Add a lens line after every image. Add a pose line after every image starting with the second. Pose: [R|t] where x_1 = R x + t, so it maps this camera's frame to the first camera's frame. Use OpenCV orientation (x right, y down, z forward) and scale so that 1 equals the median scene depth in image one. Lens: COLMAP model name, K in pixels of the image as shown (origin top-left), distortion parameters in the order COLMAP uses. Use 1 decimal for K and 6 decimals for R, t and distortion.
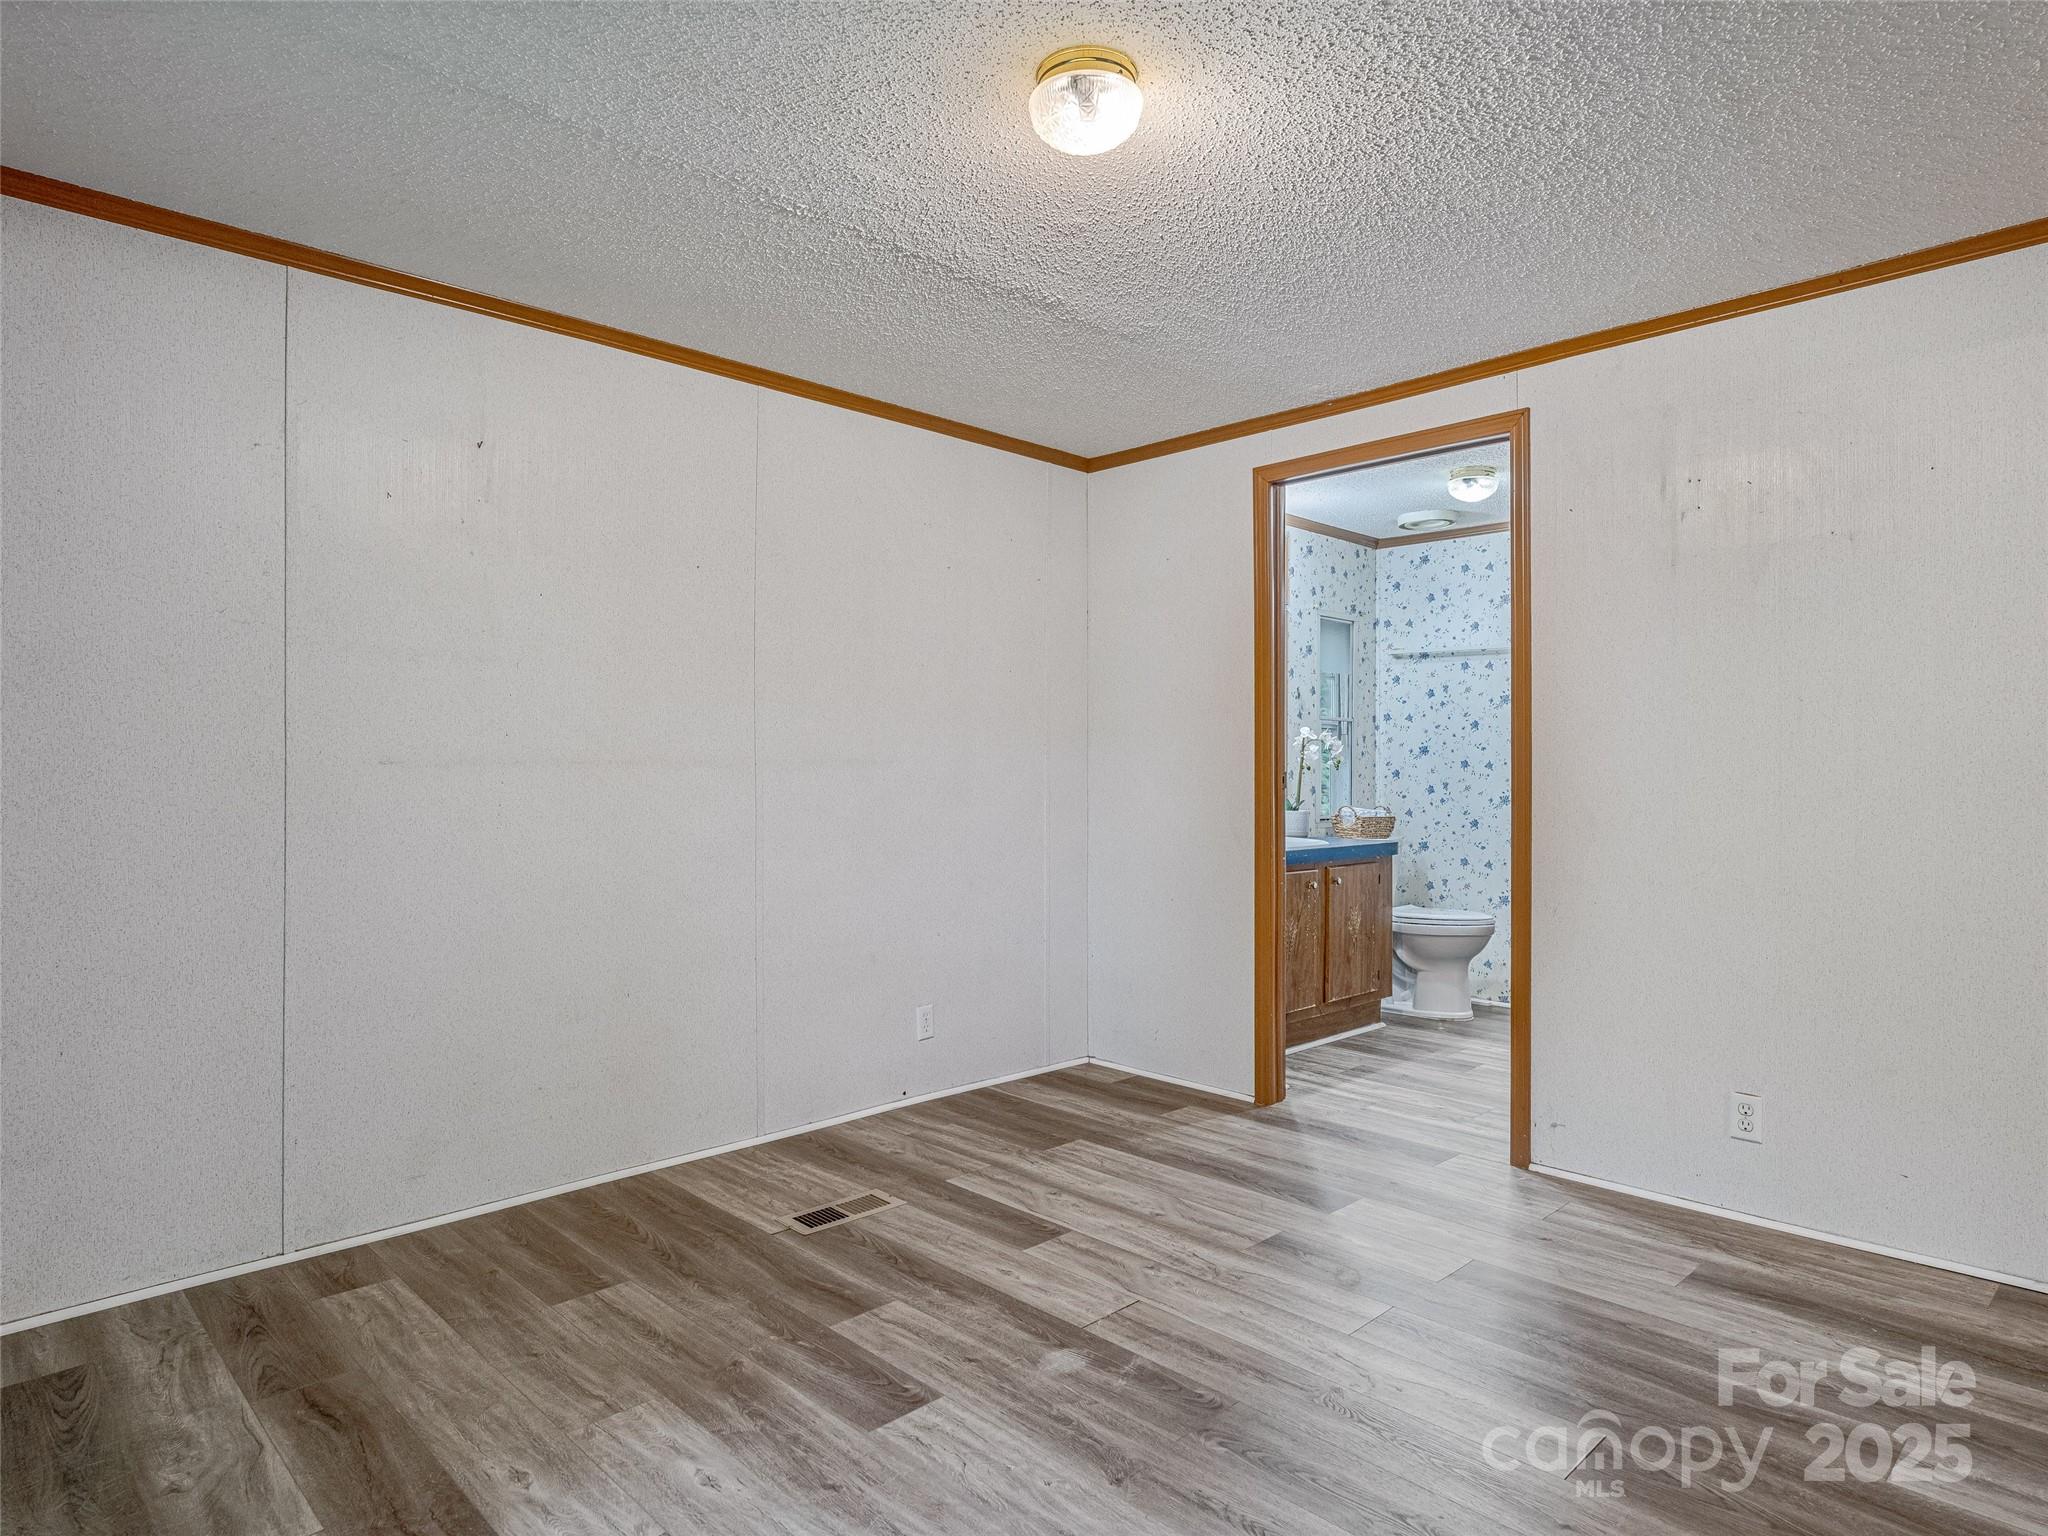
lens RADIAL K [[1186.4, 0, 1024.1], [0, 1186.4, 772.6], [0, 0, 1]] dist [-0.001160, -0.000111]
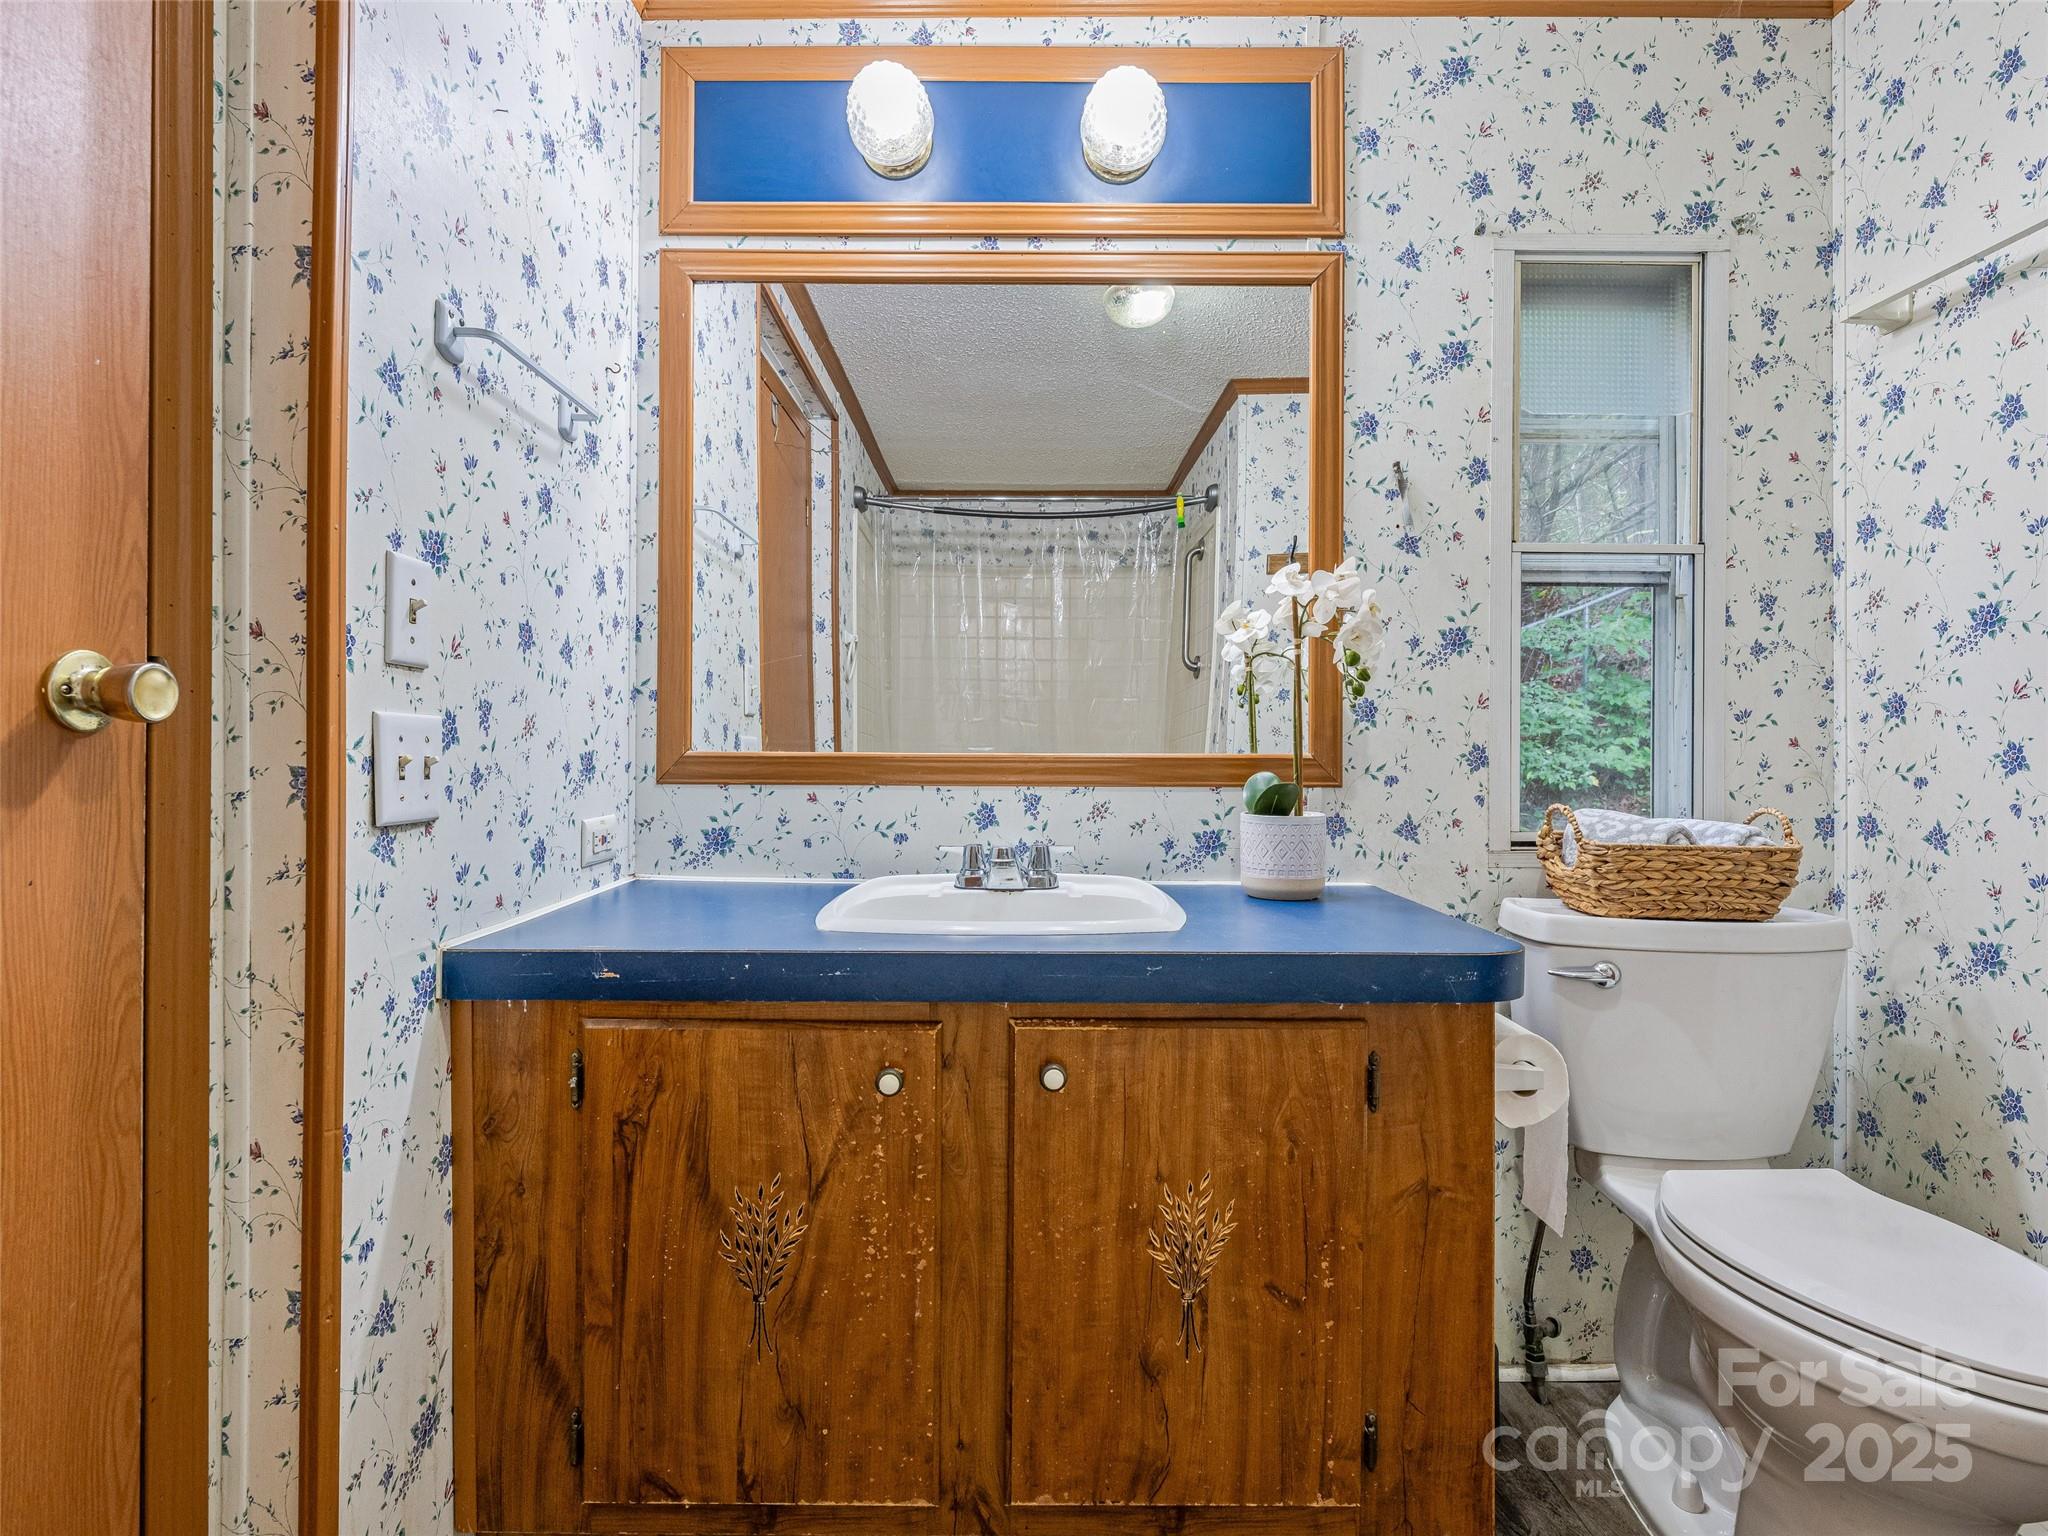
lens RADIAL K [[1035.5, 0, 1020.1], [0, 1035.5, 749.4], [0, 0, 1]] dist [0.002163, 0.000161]
pose [[0.718108, -0.006925, -0.695897, 0.542937], [0.000195, 0.999952, -0.009750, 0.023121], [0.695932, 0.006866, 0.718075, 1.047277]]
